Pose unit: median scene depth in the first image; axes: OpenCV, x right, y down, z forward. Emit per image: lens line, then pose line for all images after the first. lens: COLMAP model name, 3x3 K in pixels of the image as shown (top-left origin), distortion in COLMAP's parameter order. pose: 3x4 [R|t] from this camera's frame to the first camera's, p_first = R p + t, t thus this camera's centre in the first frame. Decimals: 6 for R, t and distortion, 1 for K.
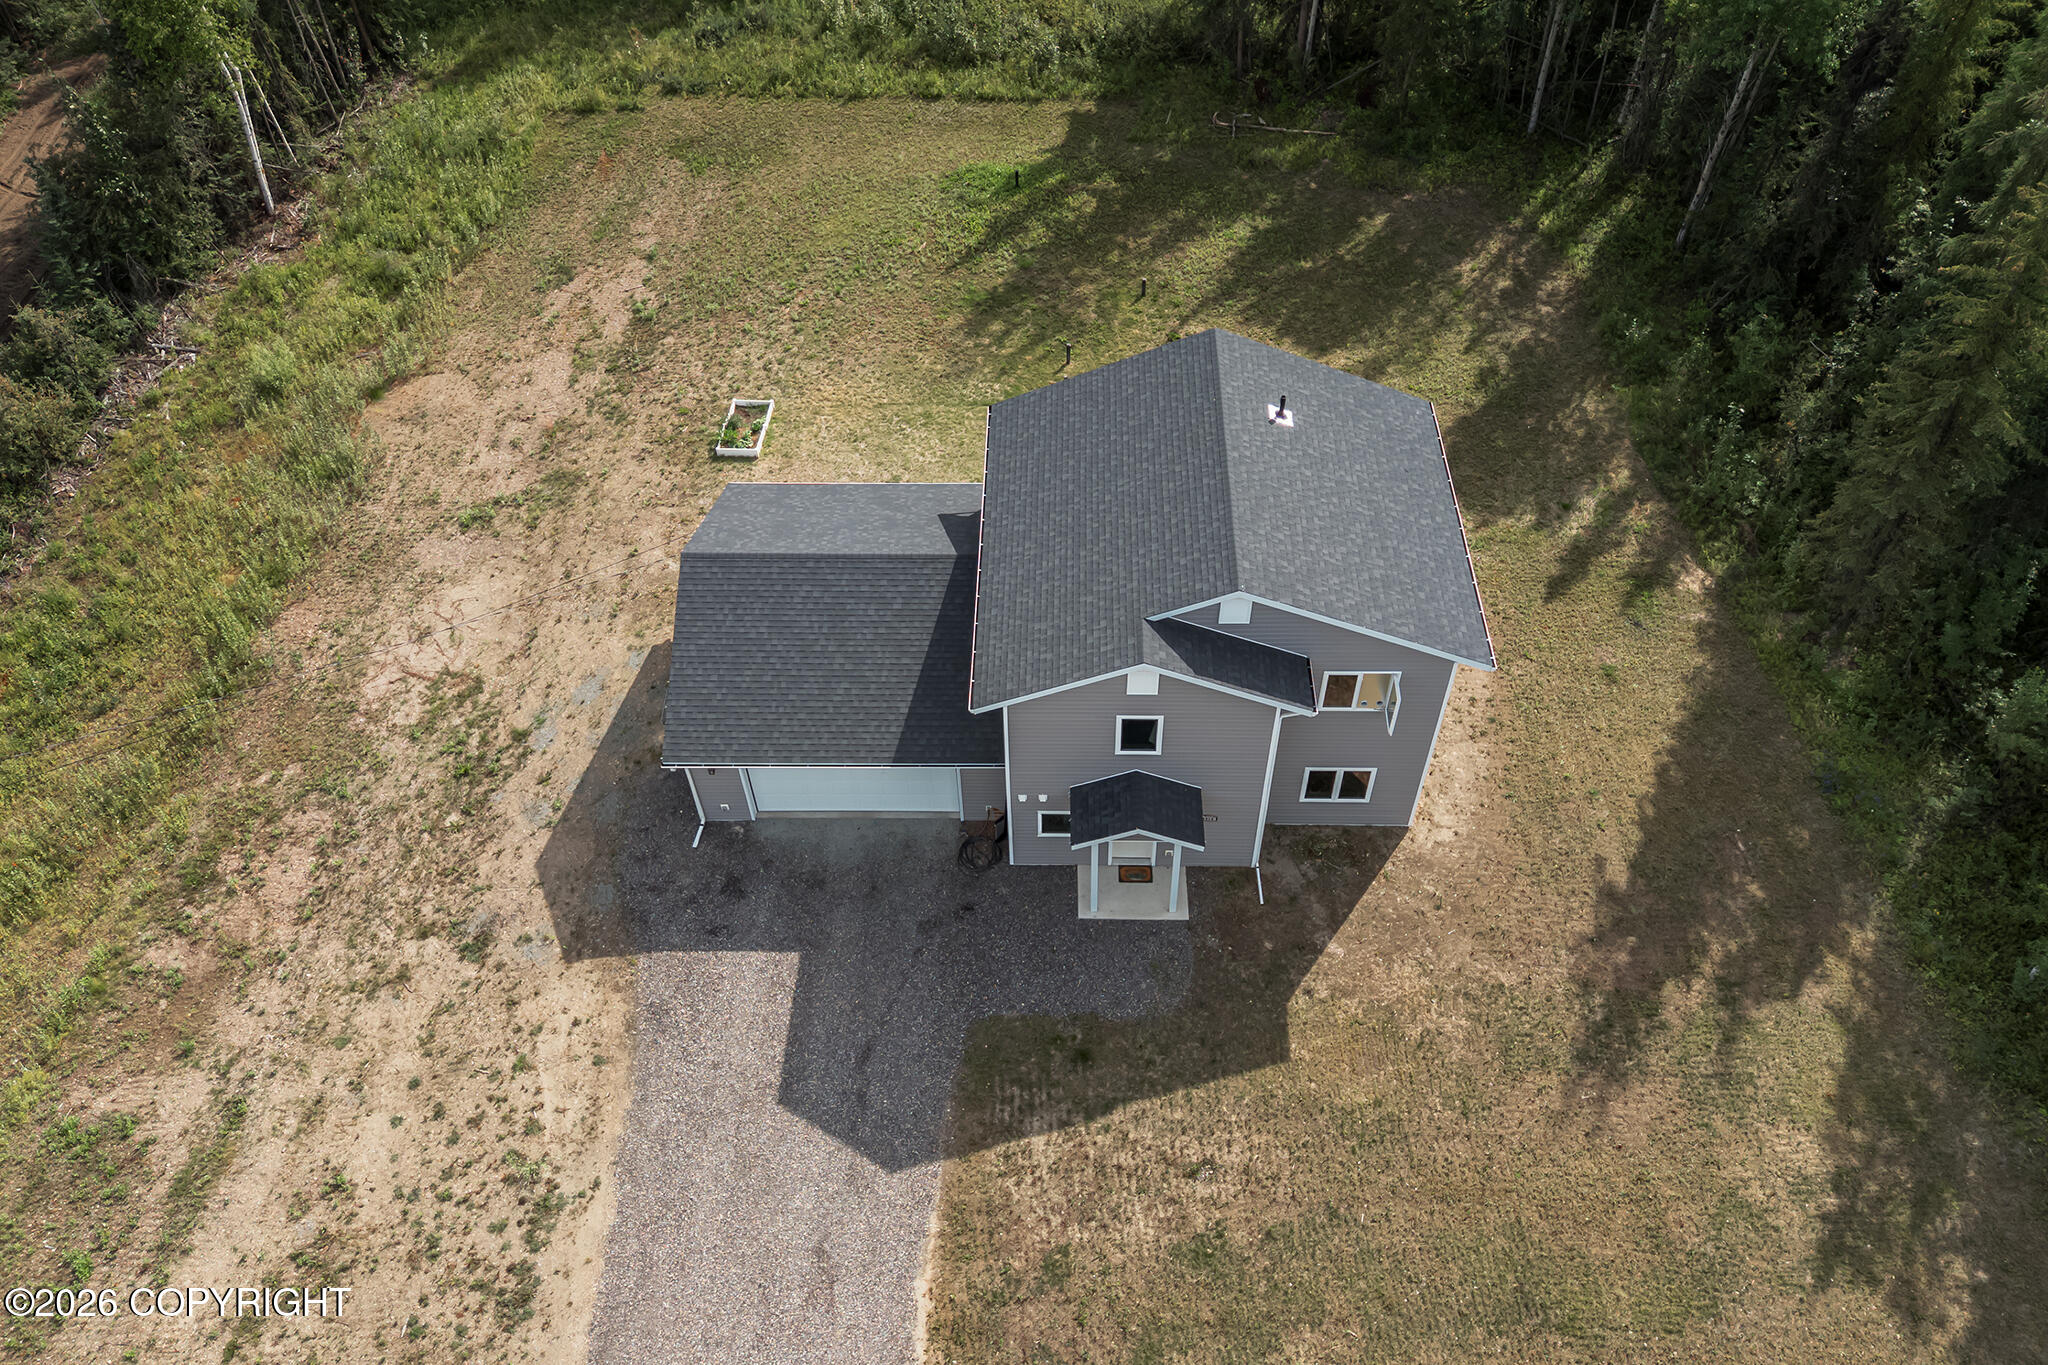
lens RADIAL K [[1511.3, 0, 1024.0], [0, 1511.3, 682.5], [0, 0, 1]] dist [0.037841, -0.002488]
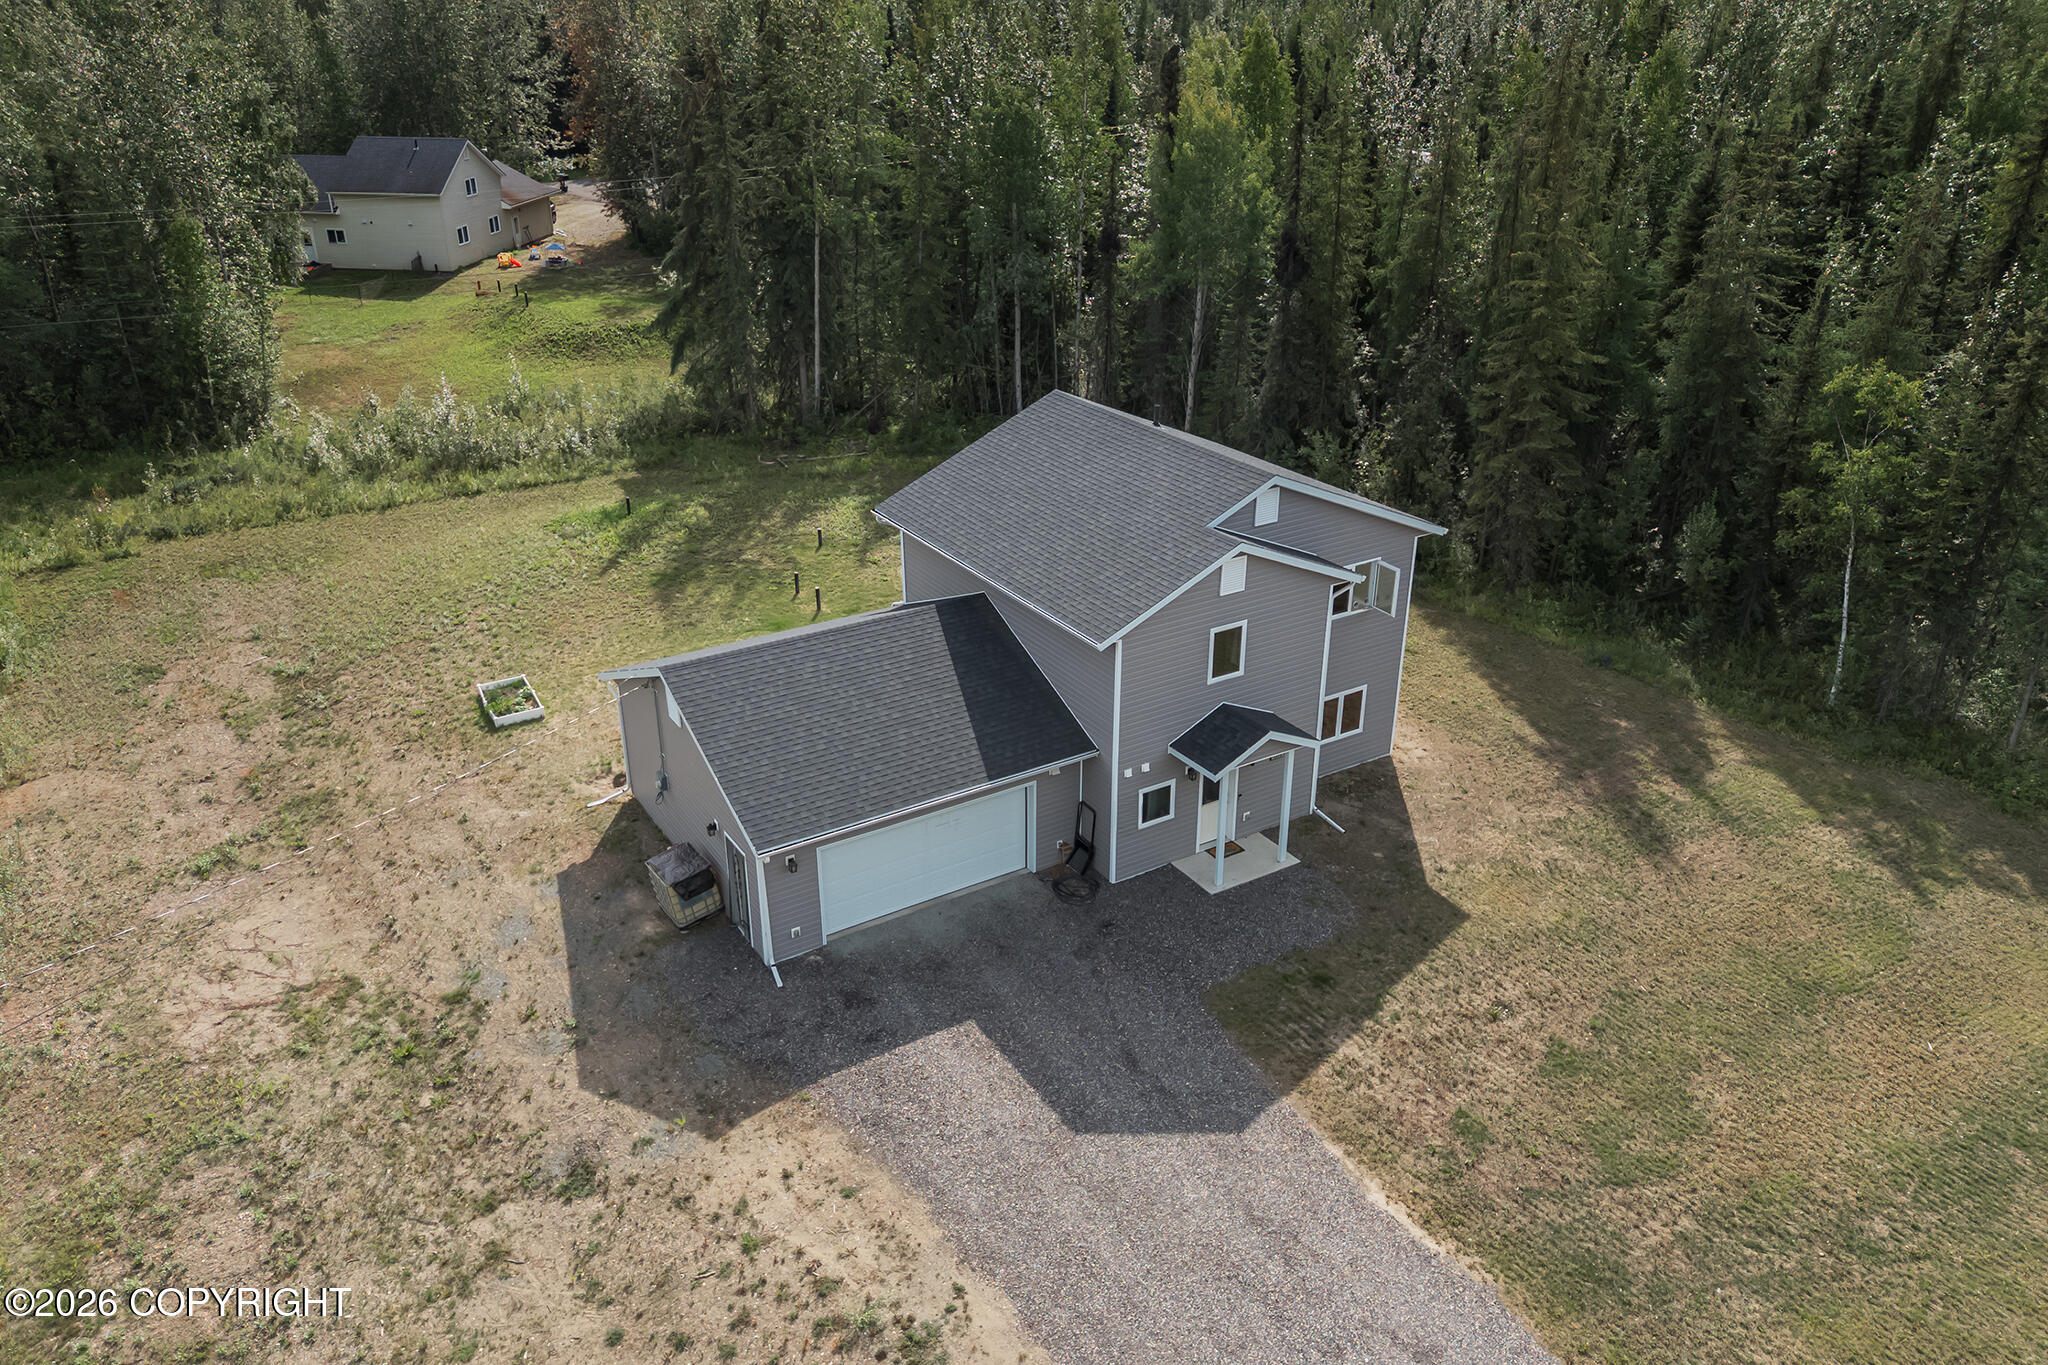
lens RADIAL K [[1511.3, 0, 1024.0], [0, 1511.3, 682.5], [0, 0, 1]] dist [0.037841, -0.002488]
pose [[0.835745, -0.215825, 0.504925, -0.527721], [0.401006, 0.868056, -0.292699, 0.280664], [-0.375131, 0.447100, 0.812021, 0.229483]]
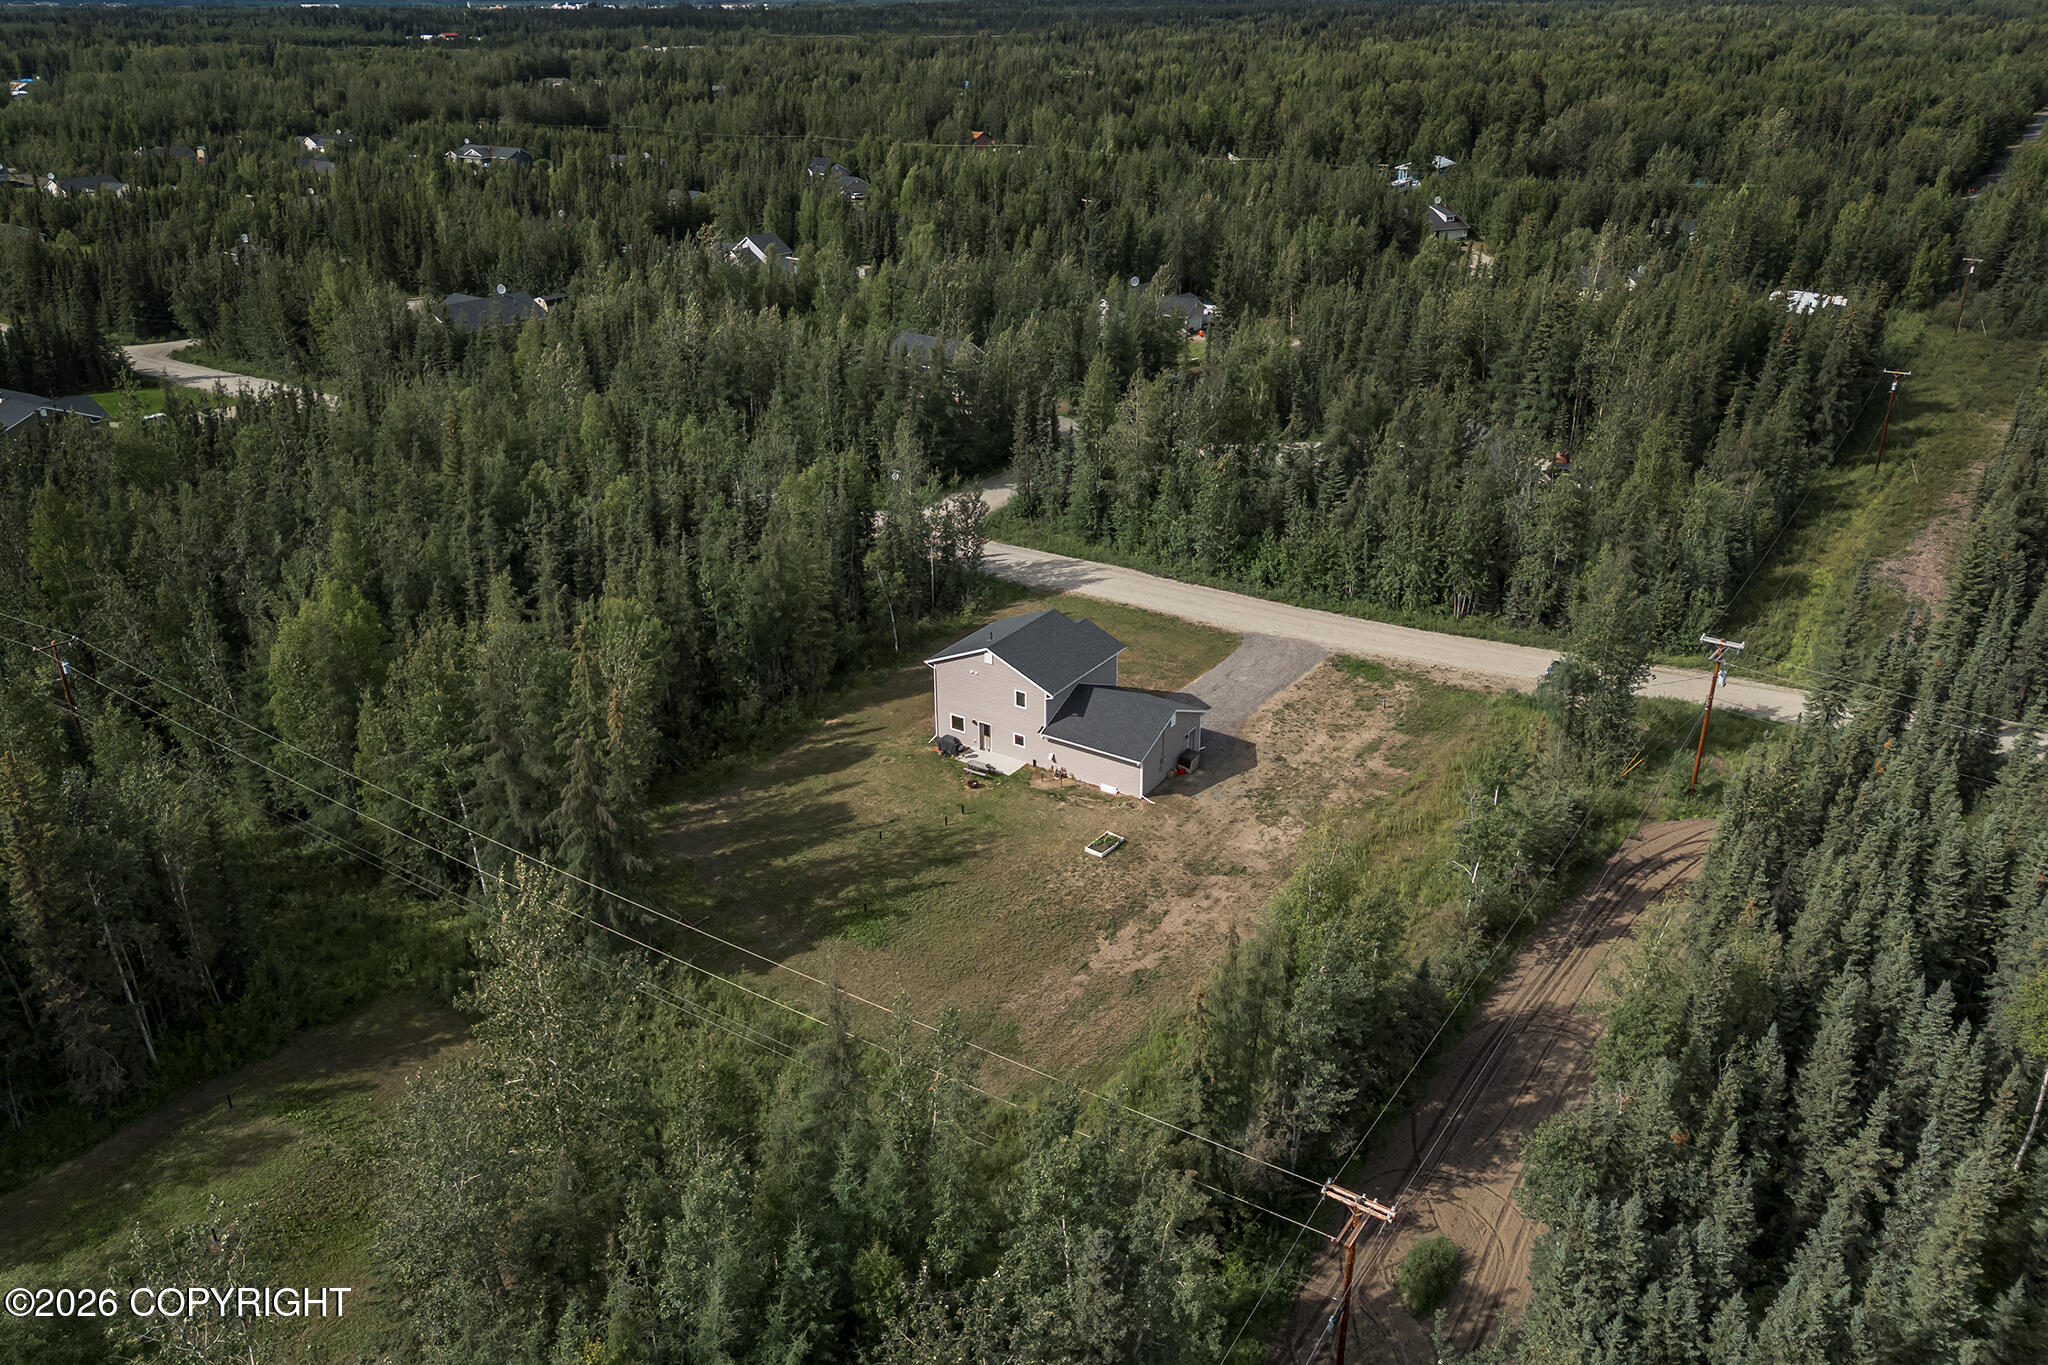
lens RADIAL K [[1497.3, 0, 1024.0], [0, 1497.3, 682.5], [0, 0, 1]] dist [0.161608, -0.384028]
pose [[-0.843883, -0.194930, 0.499865, -1.487286], [0.420249, 0.339044, 0.841689, -2.792107], [-0.333546, 0.920354, -0.204194, 1.742648]]
